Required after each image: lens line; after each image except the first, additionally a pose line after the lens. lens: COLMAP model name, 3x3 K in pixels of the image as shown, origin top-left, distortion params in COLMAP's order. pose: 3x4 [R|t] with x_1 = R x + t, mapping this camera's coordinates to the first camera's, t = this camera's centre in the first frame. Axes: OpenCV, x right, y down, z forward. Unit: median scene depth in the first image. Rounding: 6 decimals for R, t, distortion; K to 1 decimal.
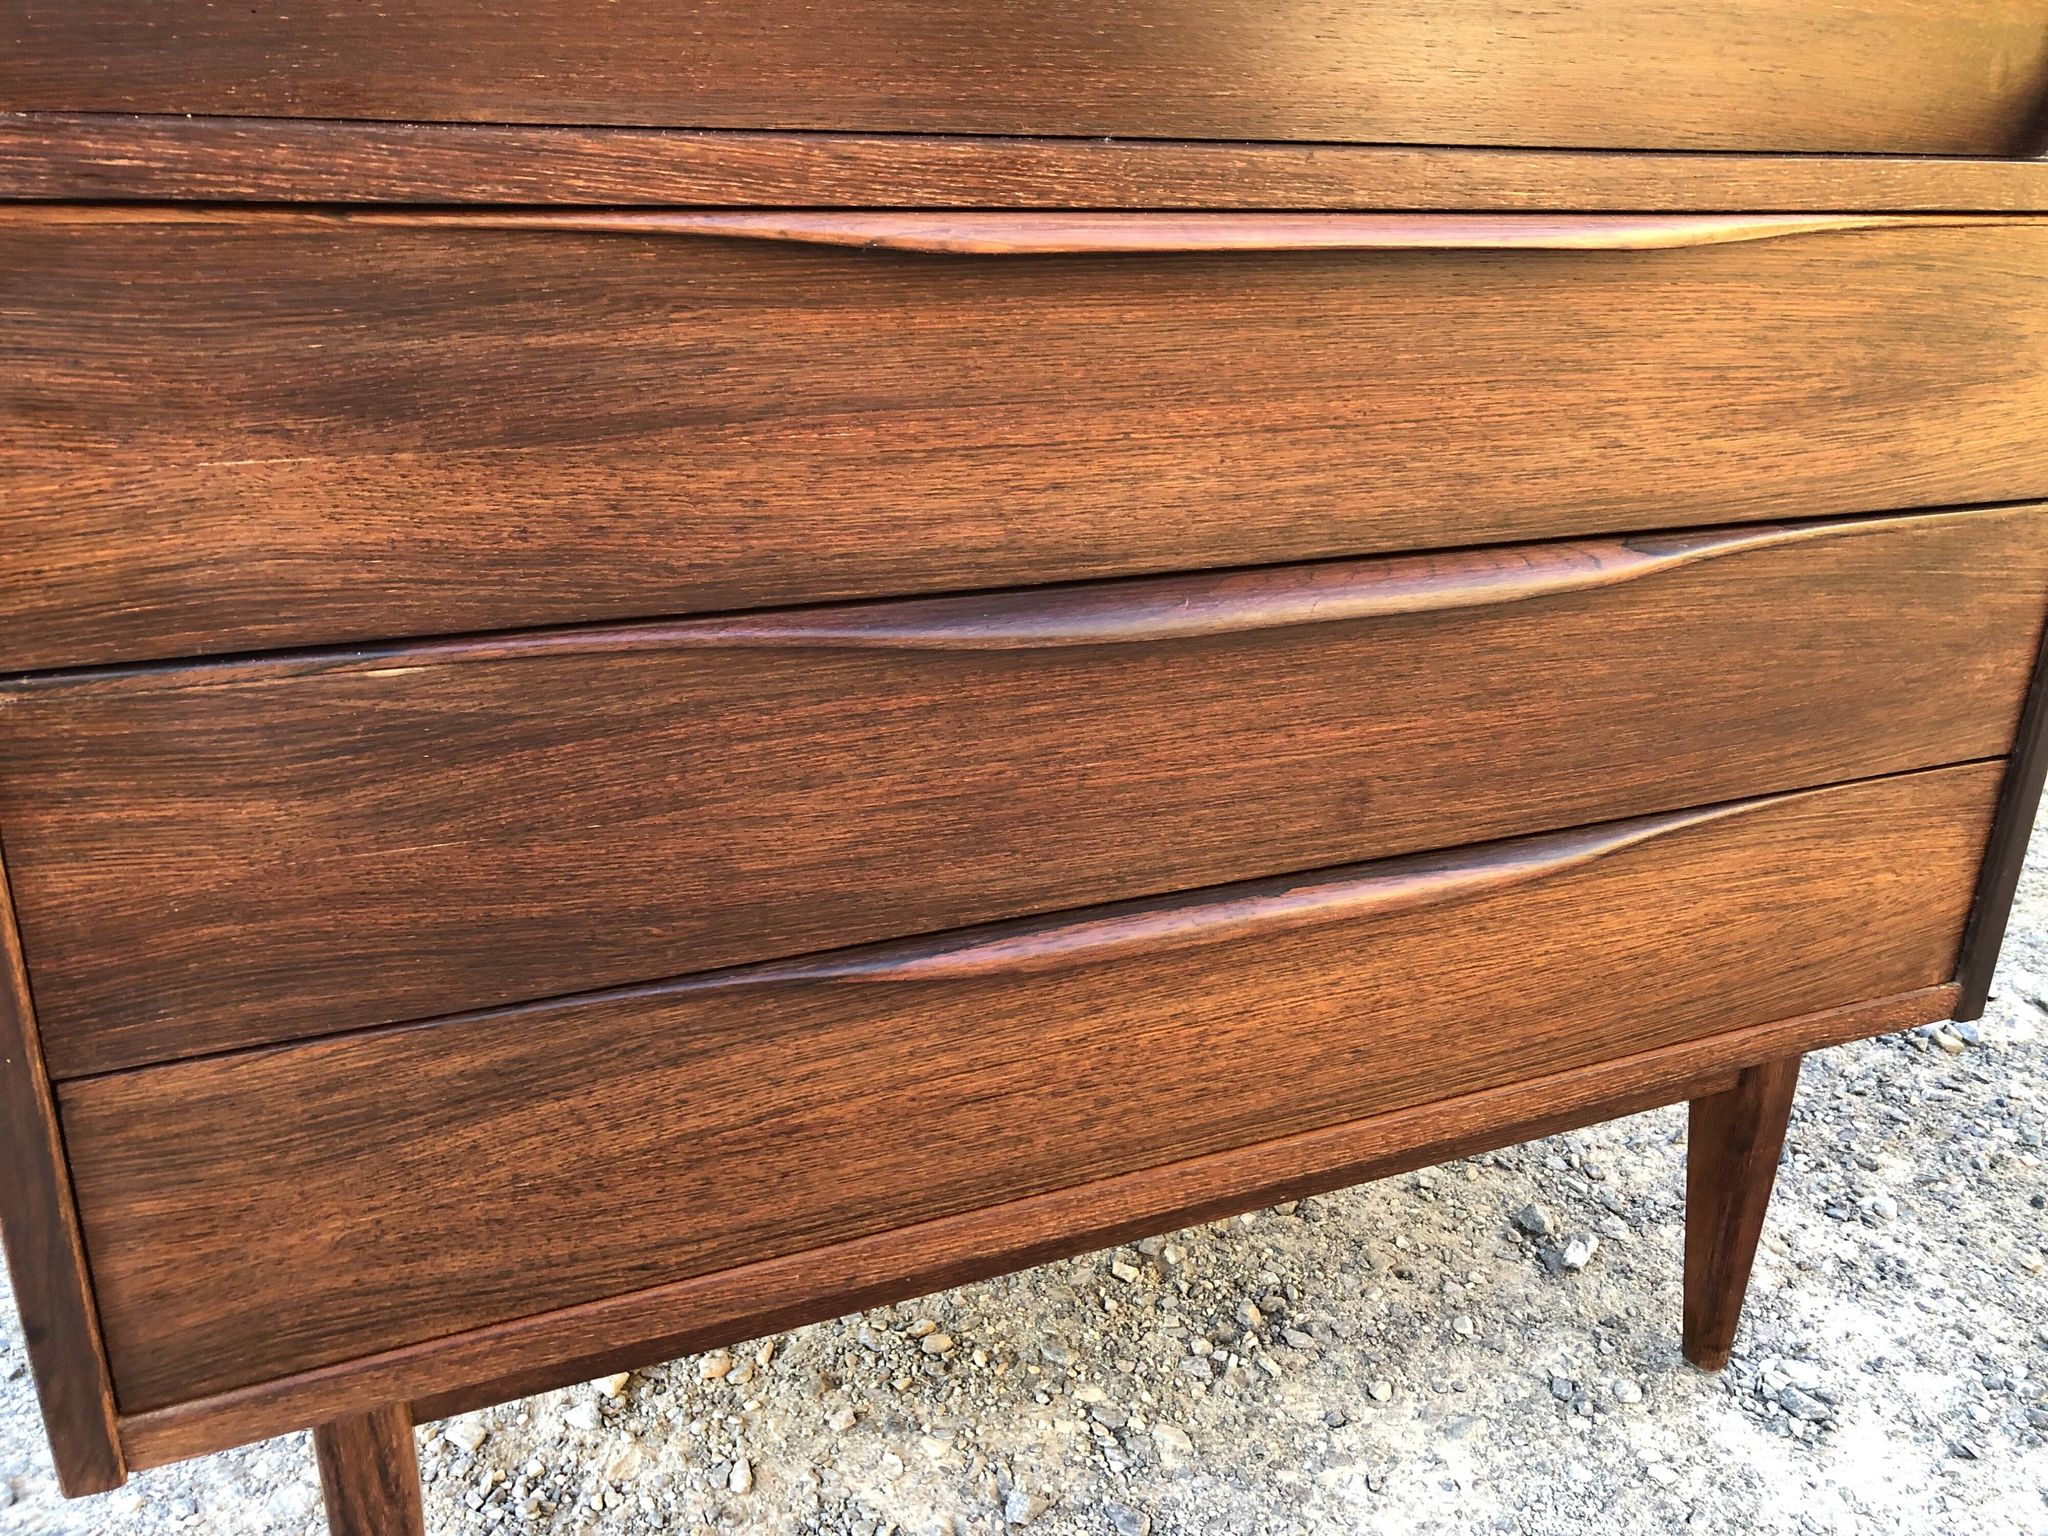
lens RADIAL K [[1686.4, 0, 1034.9], [0, 1686.4, 737.6], [0, 0, 1]] dist [0.031237, -0.025499]
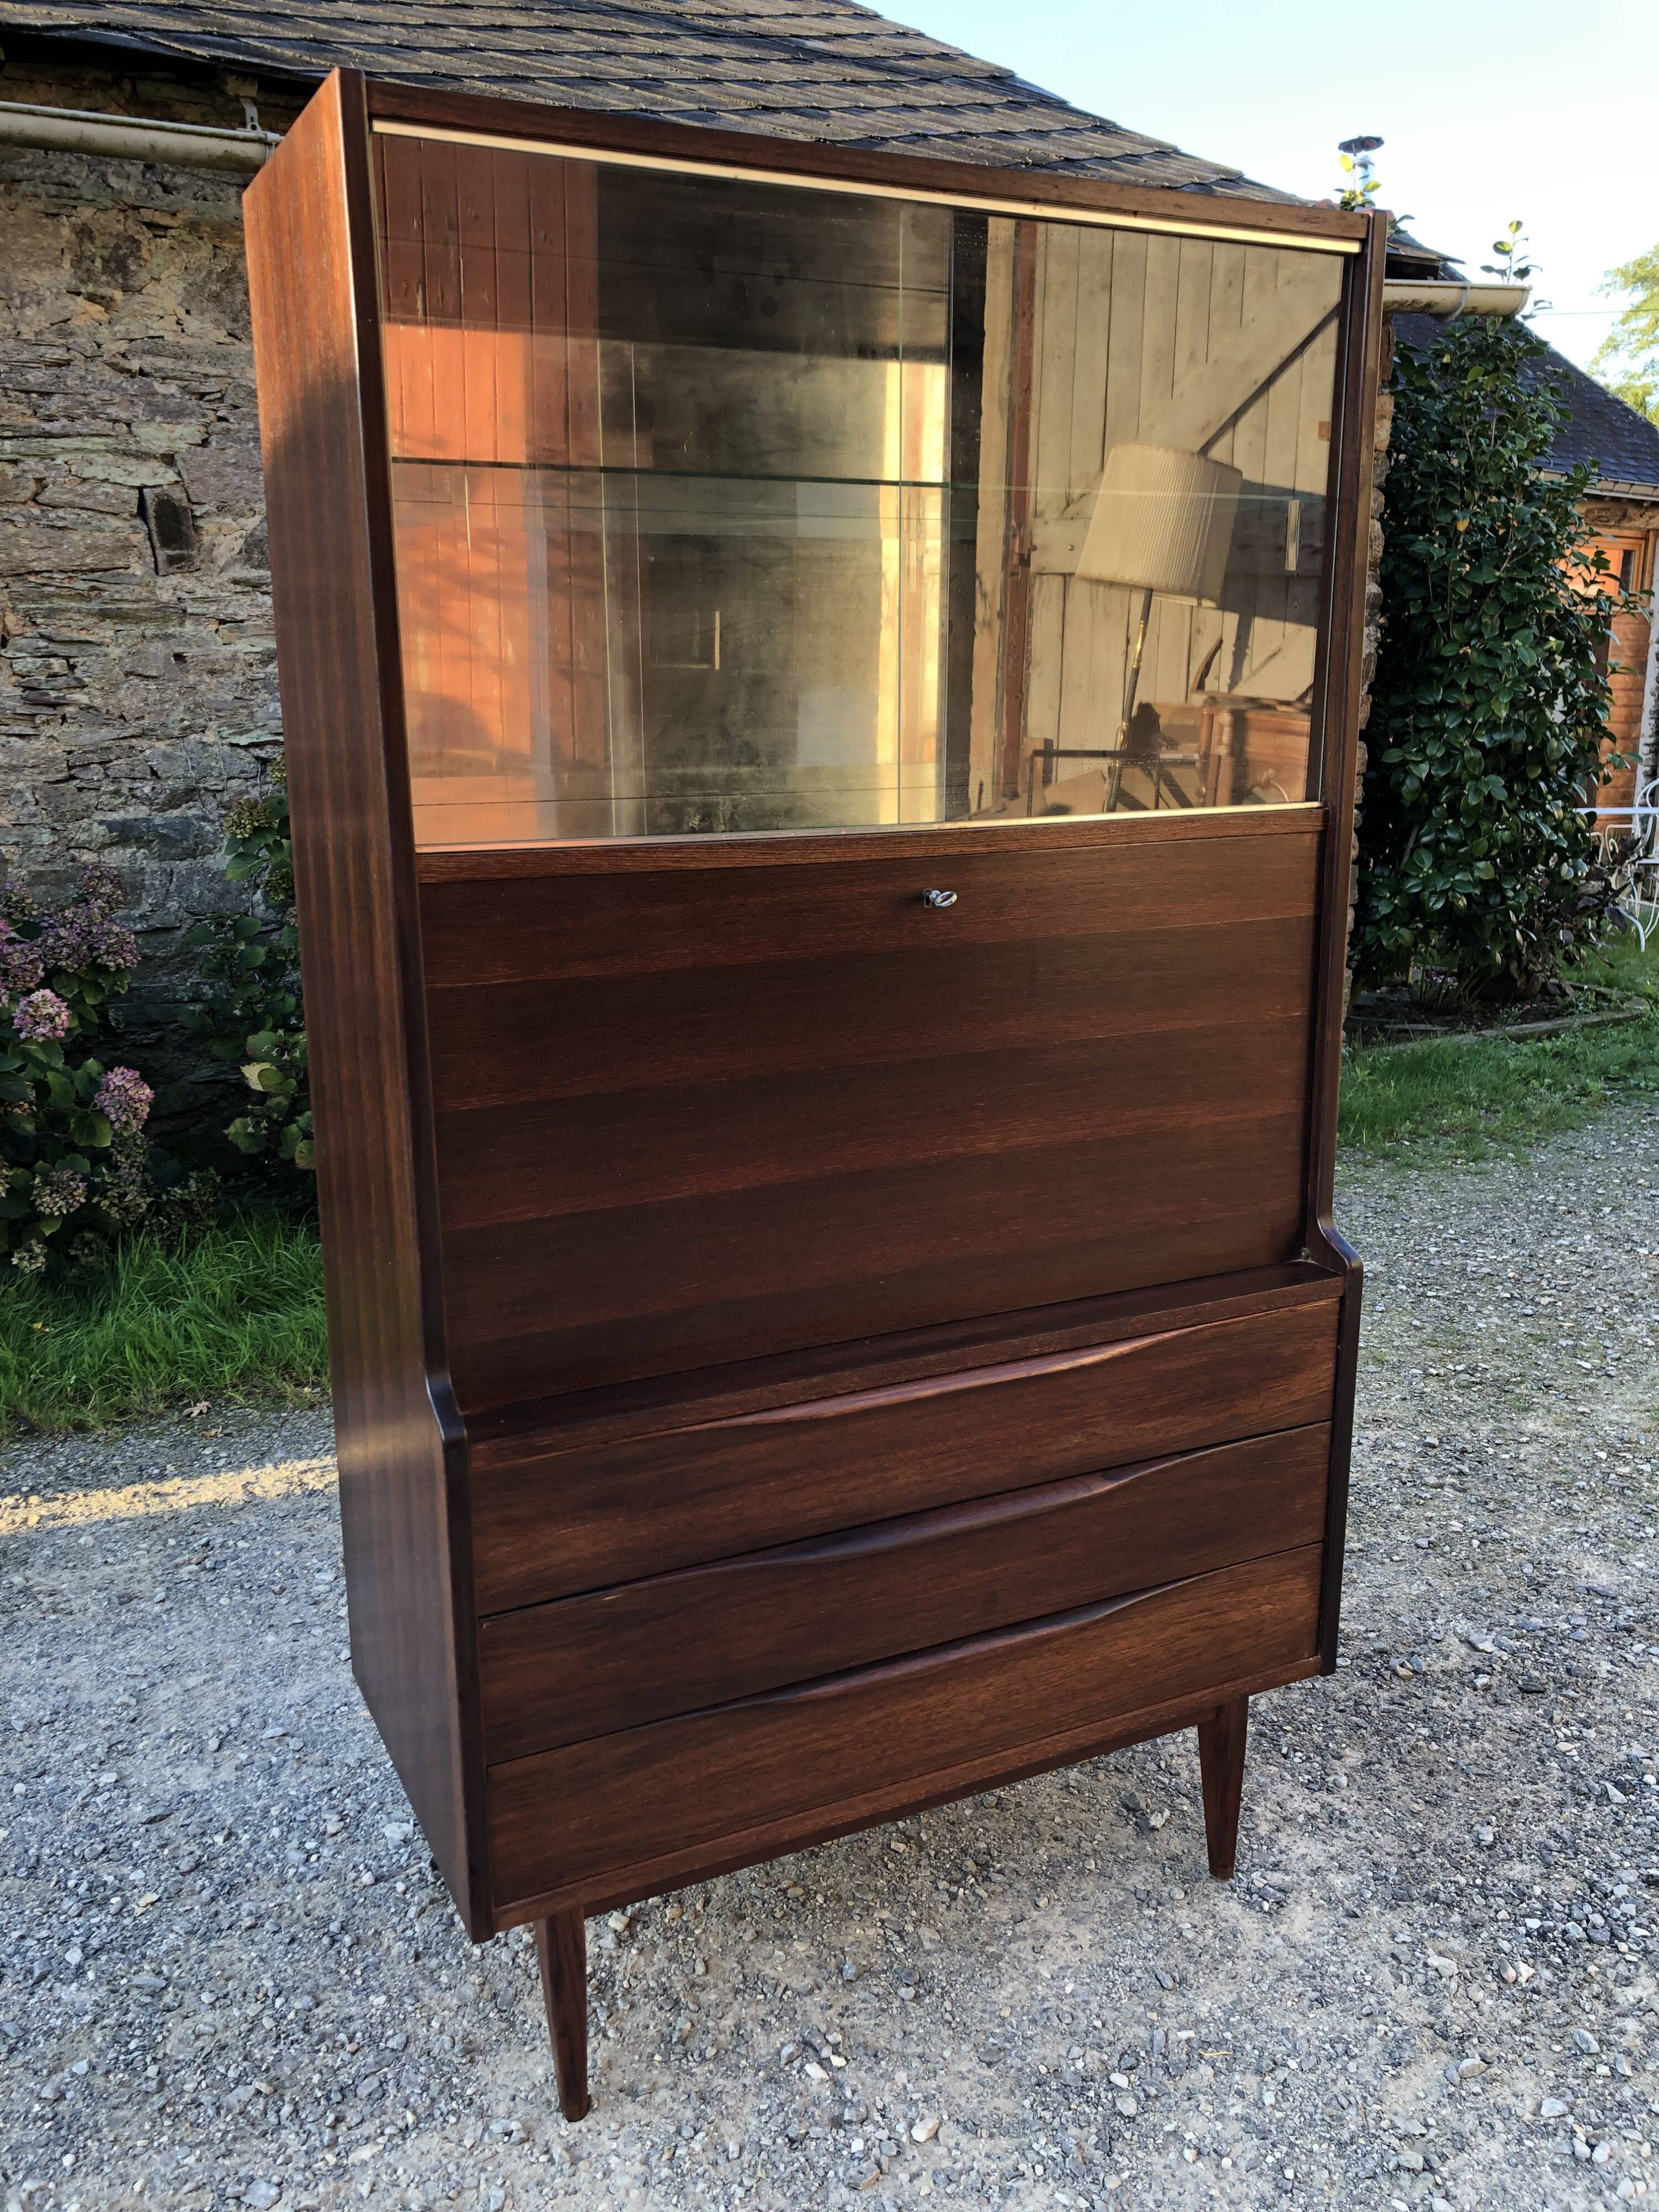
lens RADIAL K [[1821.4, 0, 840.6], [0, 1821.4, 1094.8], [0, 0, 1]] dist [0.031237, -0.025499]
pose [[0.997918, -0.044068, 0.047093, -0.096048], [0.049573, 0.991171, -0.122974, -0.352919], [-0.041258, 0.125053, 0.991292, -1.526243]]
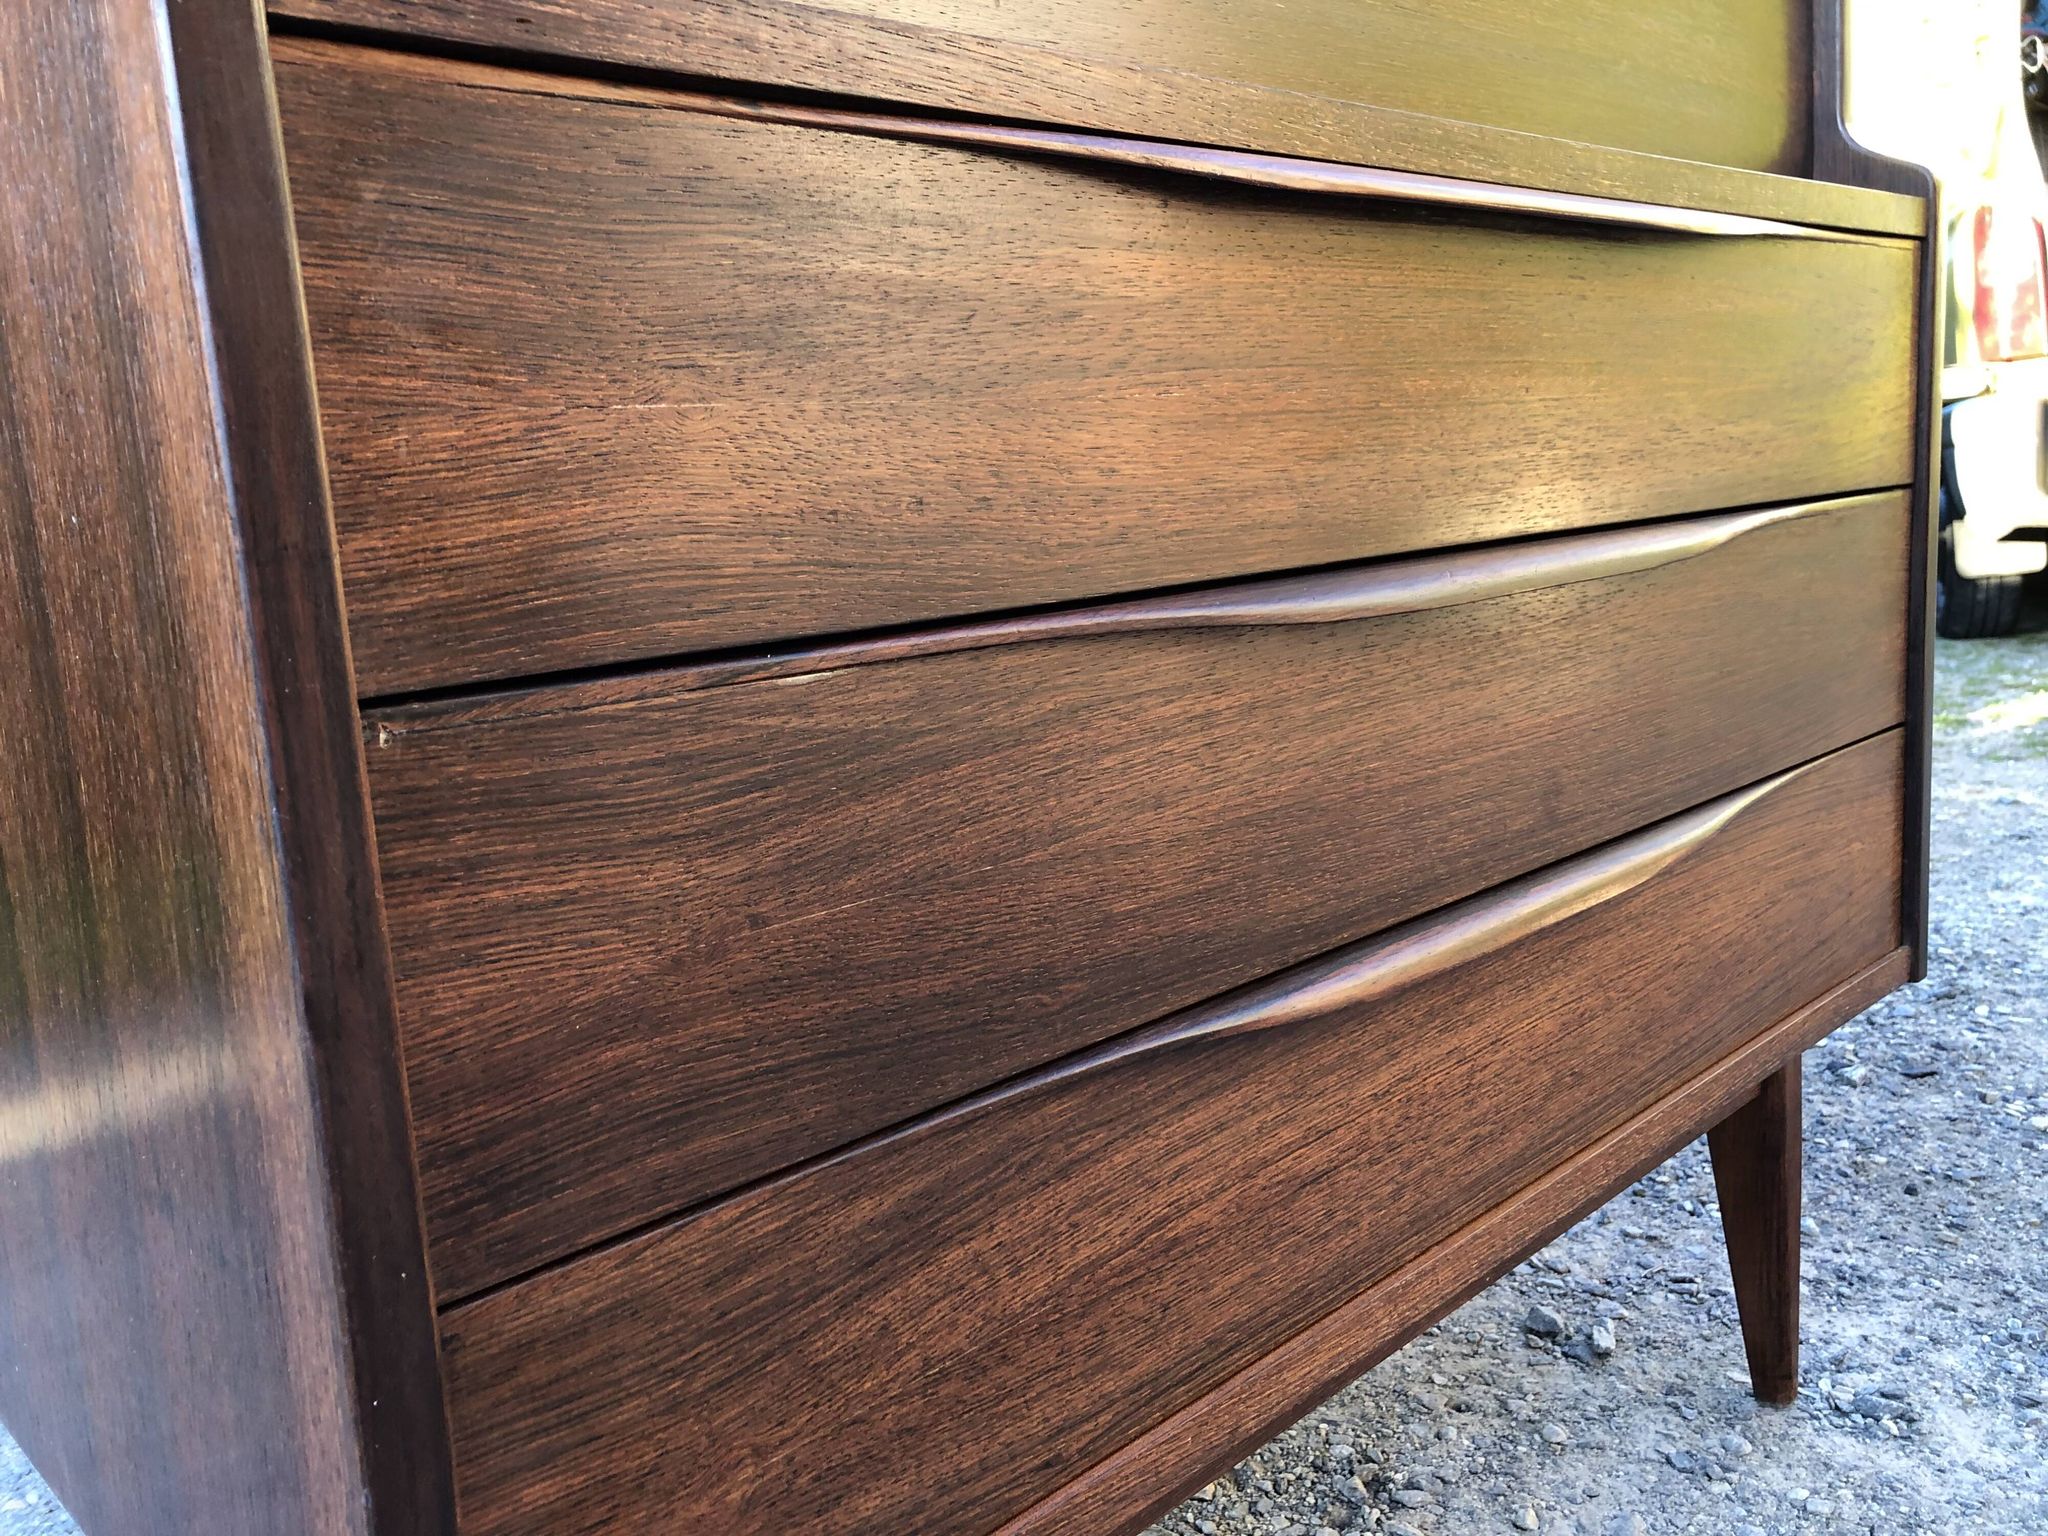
lens RADIAL K [[1686.4, 0, 1029.0], [0, 1686.4, 736.0], [0, 0, 1]] dist [0.031237, -0.025499]
pose [[0.930506, -0.143230, 0.337110, -0.435163], [0.211439, 0.961585, -0.175067, 0.117817], [-0.299085, 0.234179, 0.925045, 0.186979]]
